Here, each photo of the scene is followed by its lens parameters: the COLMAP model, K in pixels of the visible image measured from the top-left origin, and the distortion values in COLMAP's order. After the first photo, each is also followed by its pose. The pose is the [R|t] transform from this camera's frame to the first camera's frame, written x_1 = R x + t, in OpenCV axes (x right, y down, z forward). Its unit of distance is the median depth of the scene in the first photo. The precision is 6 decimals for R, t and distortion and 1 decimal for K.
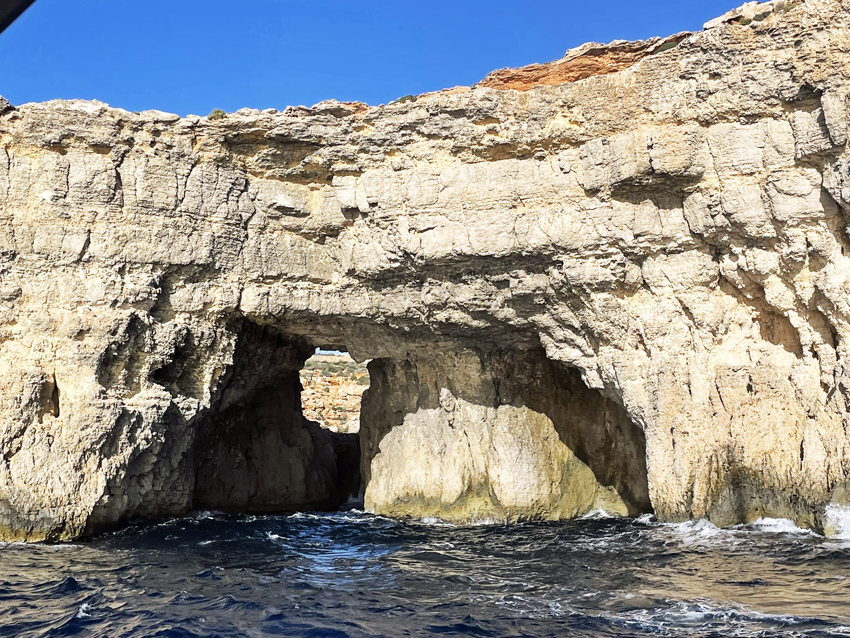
lens RADIAL K [[1213.4, 0, 418.7], [0, 1213.4, 322.3], [0, 0, 1]] dist [0.098857, 0.000000]
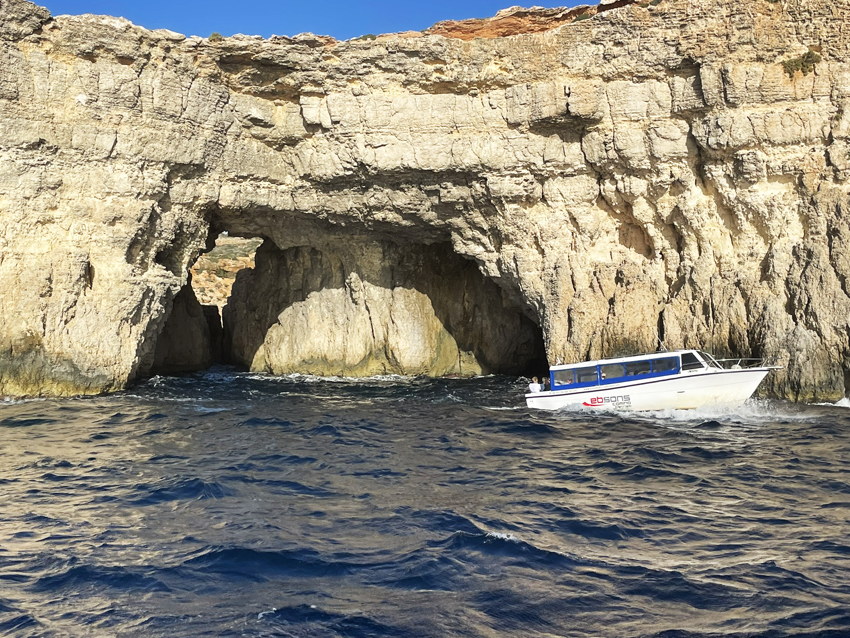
lens RADIAL K [[1050.0, 0, 427.4], [0, 1050.0, 294.7], [0, 0, 1]] dist [0.090803, 0.000000]
pose [[0.962317, 0.020859, 0.271128, -0.240376], [-0.042823, 0.996237, 0.075348, -0.008343], [-0.268536, -0.084119, 0.959590, -0.057527]]
